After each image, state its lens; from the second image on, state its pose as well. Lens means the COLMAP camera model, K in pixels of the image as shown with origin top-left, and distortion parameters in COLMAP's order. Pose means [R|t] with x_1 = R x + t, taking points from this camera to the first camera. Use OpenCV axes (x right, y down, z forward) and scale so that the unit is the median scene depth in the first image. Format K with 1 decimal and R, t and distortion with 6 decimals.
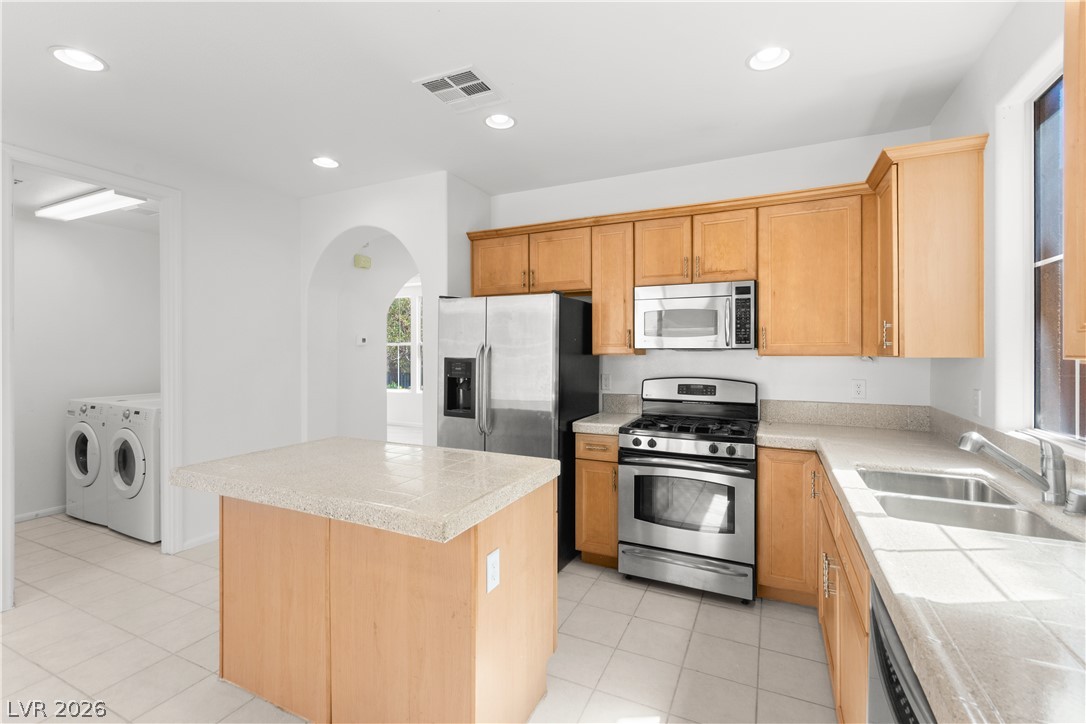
lens RADIAL K [[480.6, 0, 550.4], [0, 480.6, 355.4], [0, 0, 1]] dist [0.004451, -0.001254]
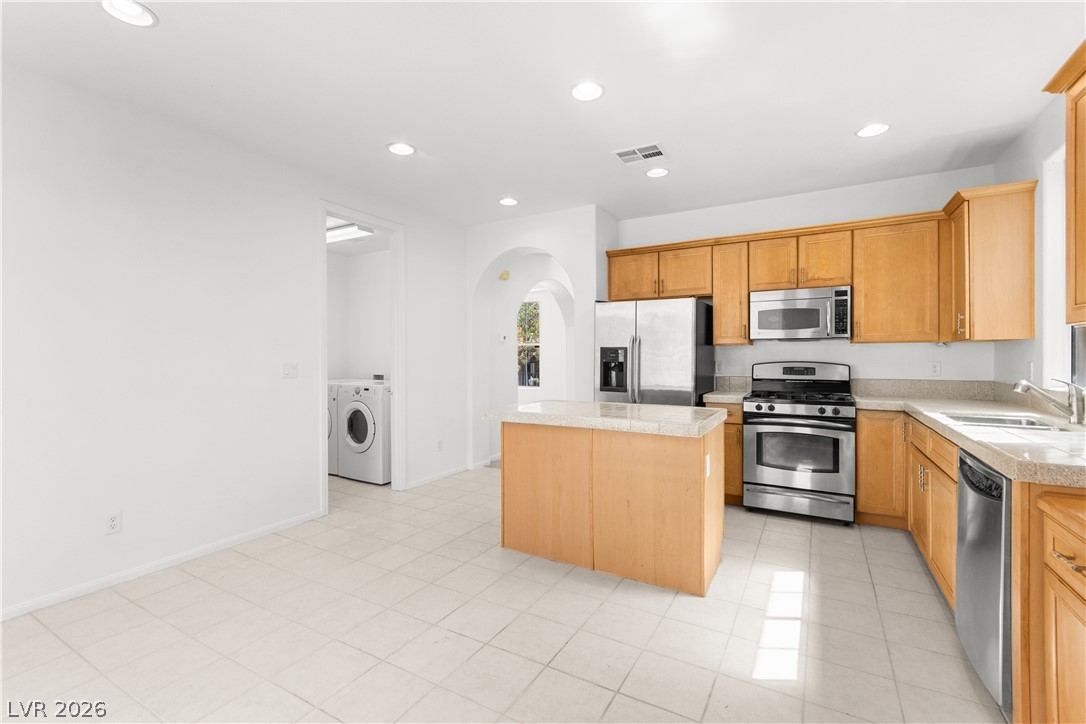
lens RADIAL K [[480.6, 0, 544.3], [0, 480.6, 362.3], [0, 0, 1]] dist [0.004451, -0.001254]
pose [[0.996389, -0.001832, -0.084886, -0.290730], [0.001942, 0.999997, 0.001214, 0.049366], [0.084883, -0.001375, 0.996390, -0.372826]]
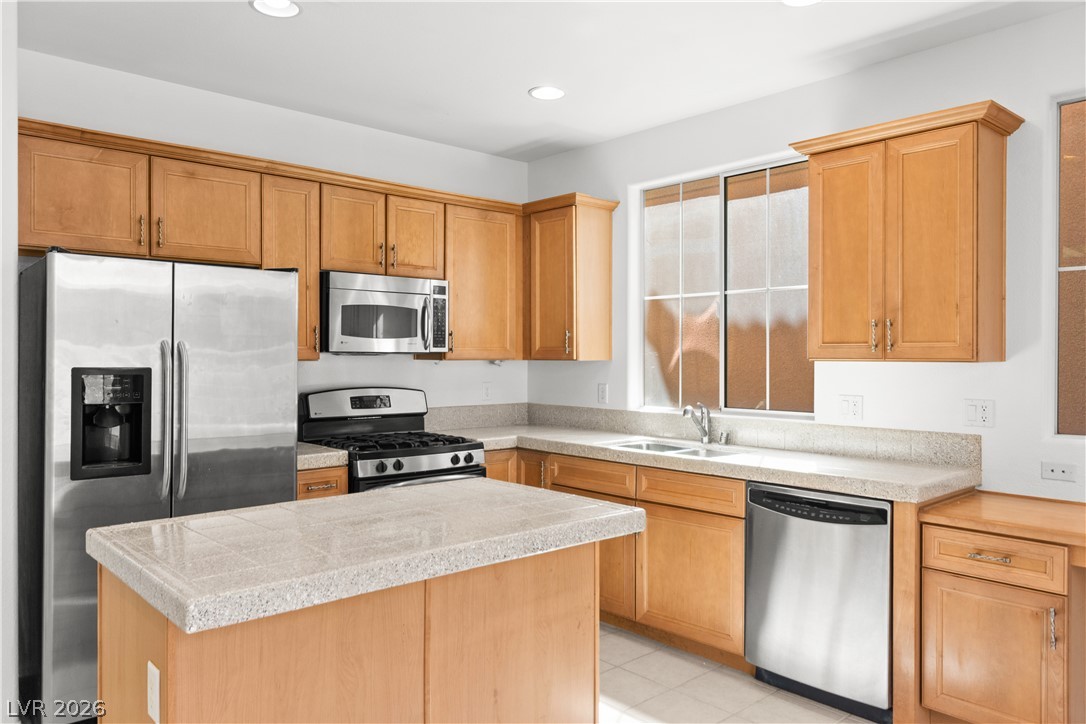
lens RADIAL K [[763.1, 0, 539.6], [0, 763.1, 364.6], [0, 0, 1]] dist [-0.003463, -0.001320]
pose [[0.385390, -0.011829, 0.922678, -0.870549], [0.007744, 0.999924, 0.009585, -0.003874], [-0.922721, 0.003452, 0.385452, 0.246634]]
